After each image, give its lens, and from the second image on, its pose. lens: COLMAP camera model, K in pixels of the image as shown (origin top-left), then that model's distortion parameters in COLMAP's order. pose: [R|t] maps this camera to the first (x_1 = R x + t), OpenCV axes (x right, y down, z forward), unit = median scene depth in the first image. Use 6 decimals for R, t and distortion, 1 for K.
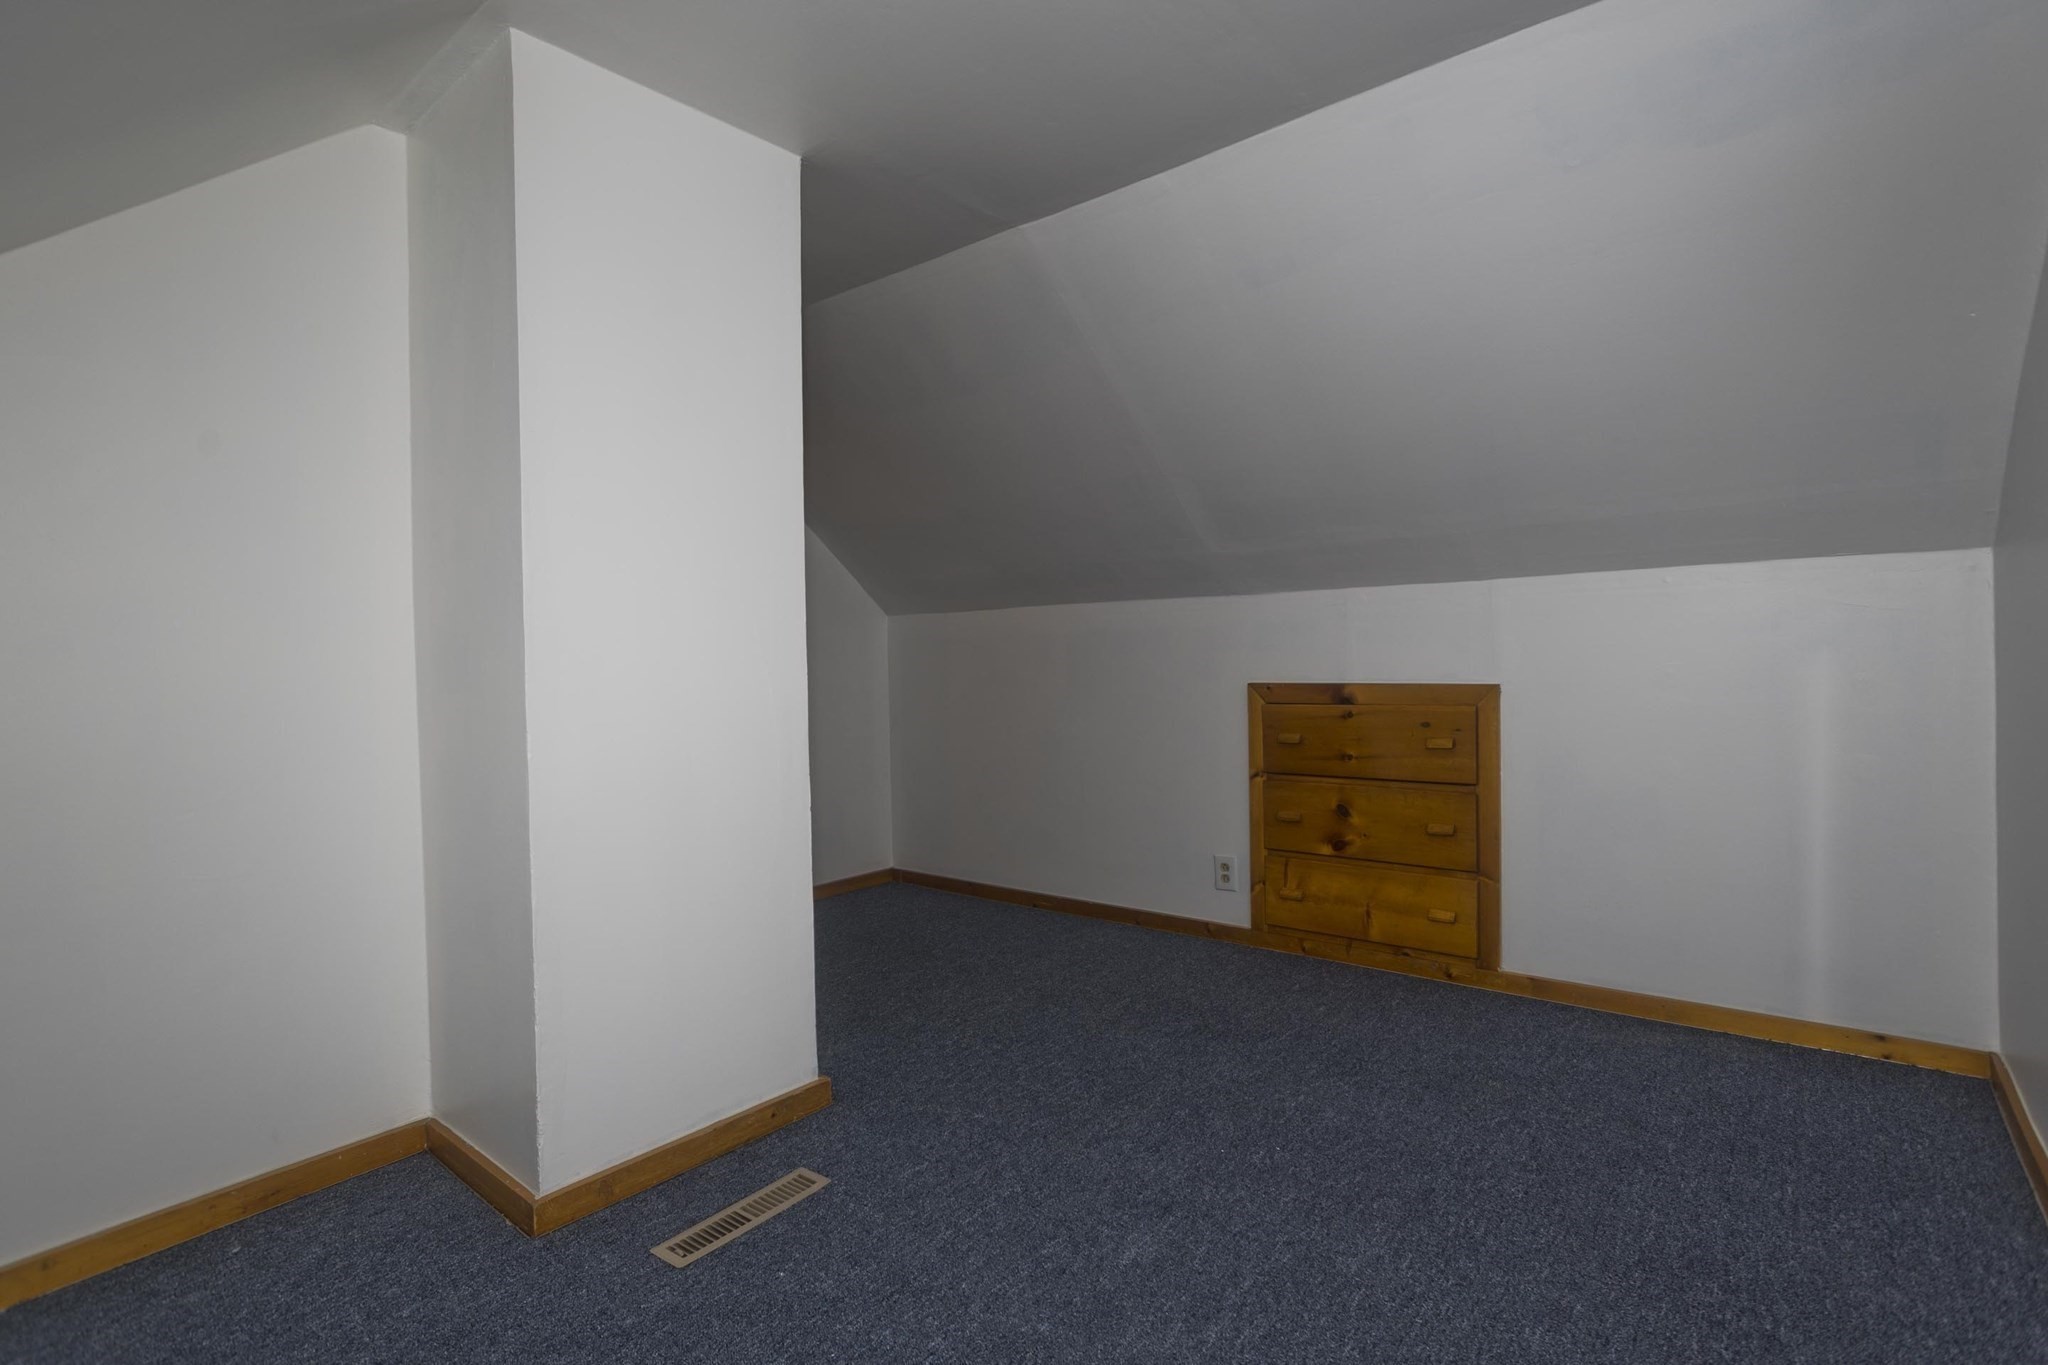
lens RADIAL K [[975.3, 0, 1028.1], [0, 975.3, 676.2], [0, 0, 1]] dist [-0.063165, 0.051108]
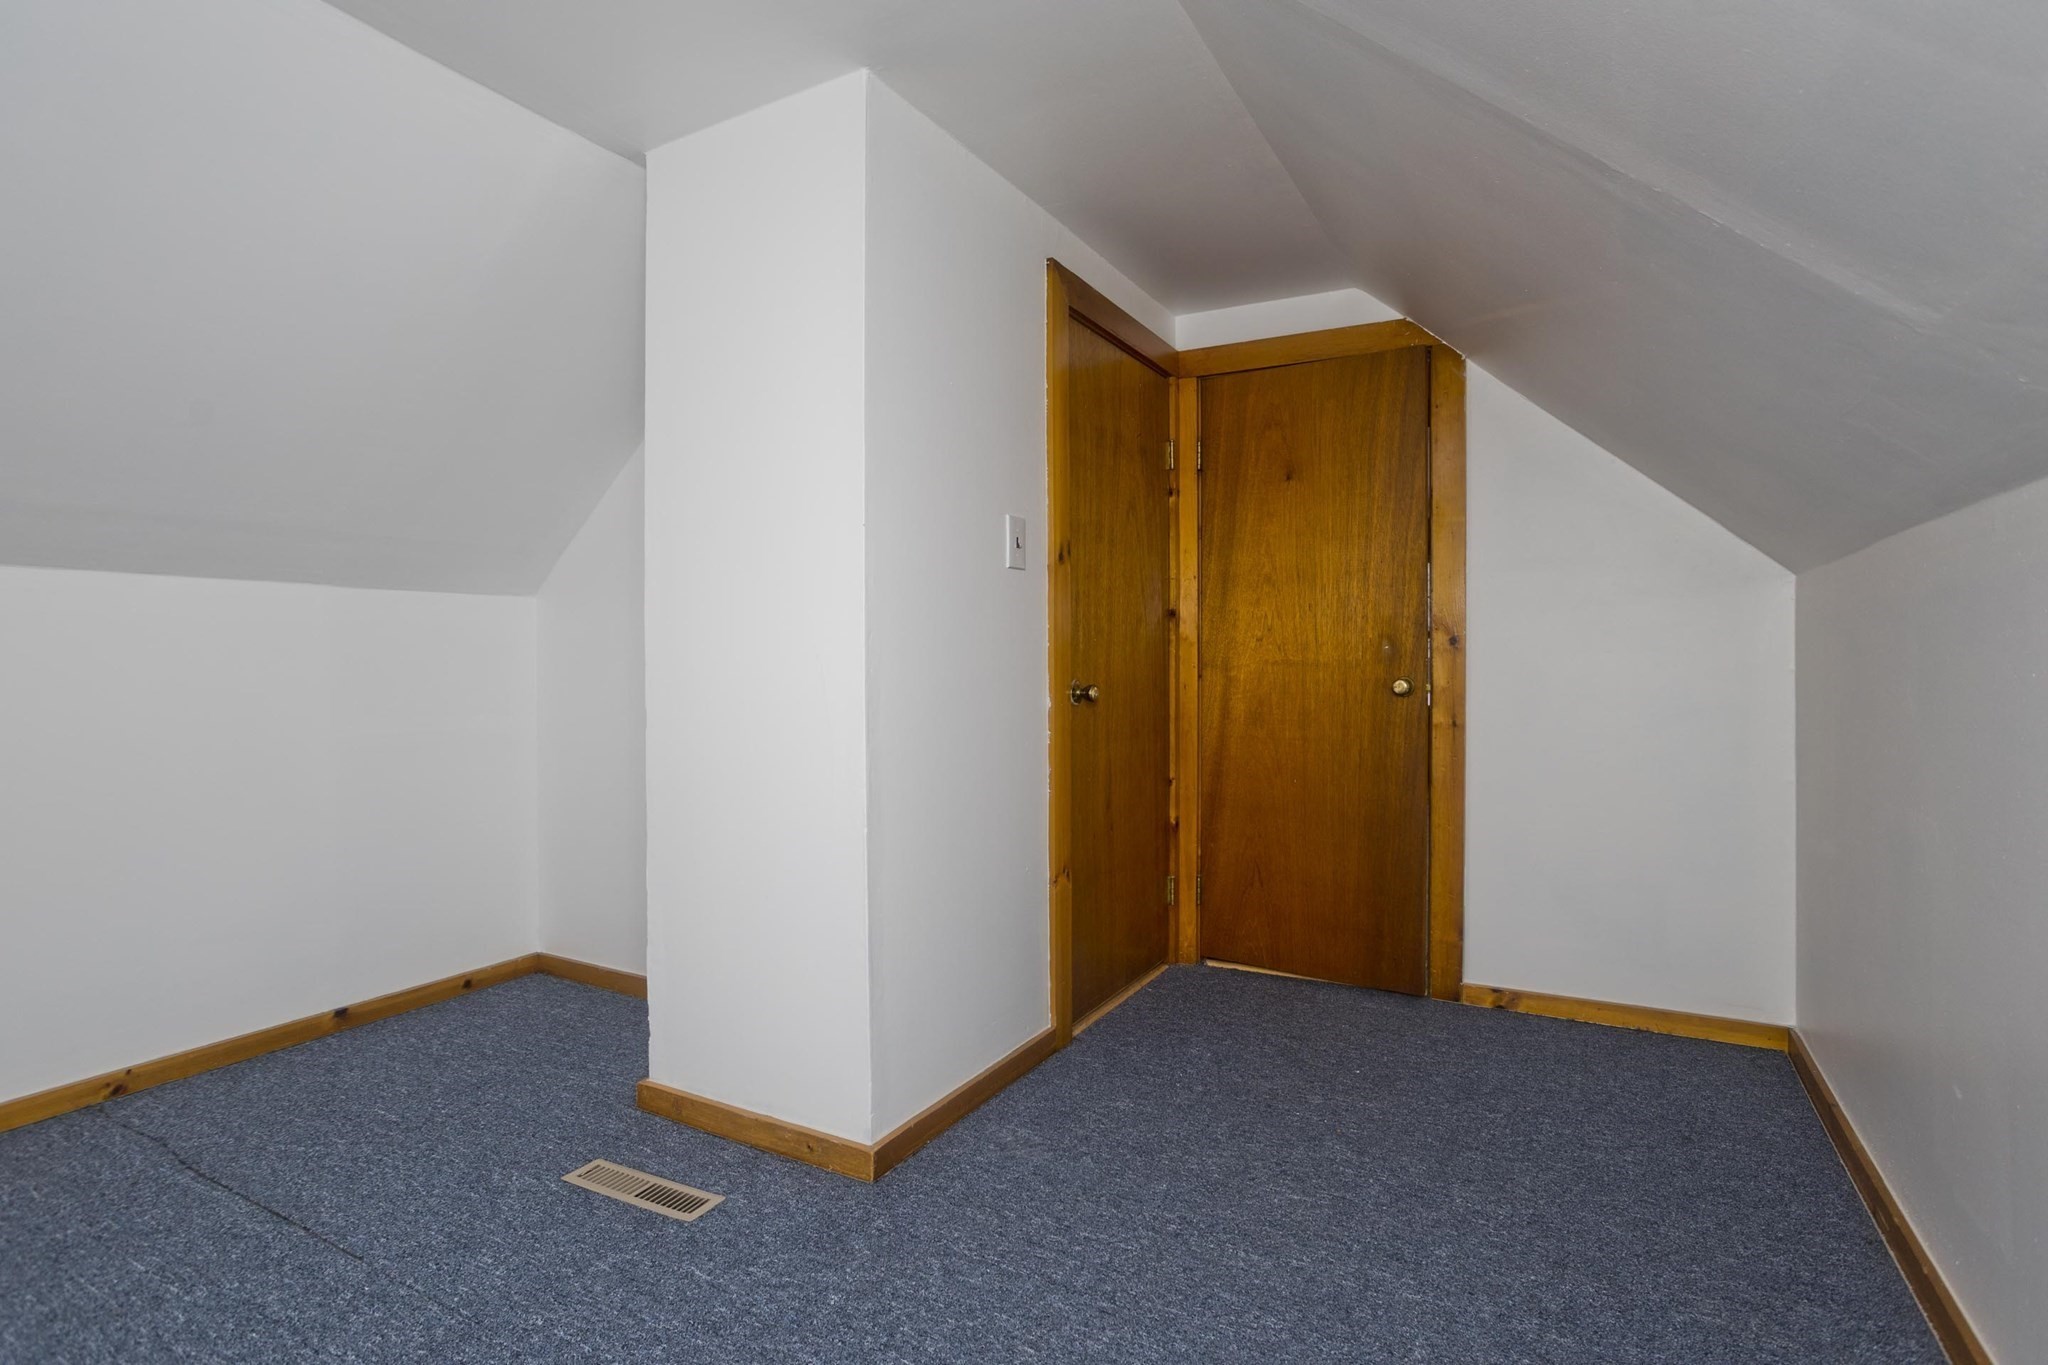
lens RADIAL K [[1012.9, 0, 1031.8], [0, 1012.9, 672.7], [0, 0, 1]] dist [-0.036514, 0.033780]
pose [[0.179823, 0.023986, -0.983407, 0.800189], [-0.023191, 0.999528, 0.020138, -0.019701], [0.983426, 0.019185, 0.180294, 1.177080]]
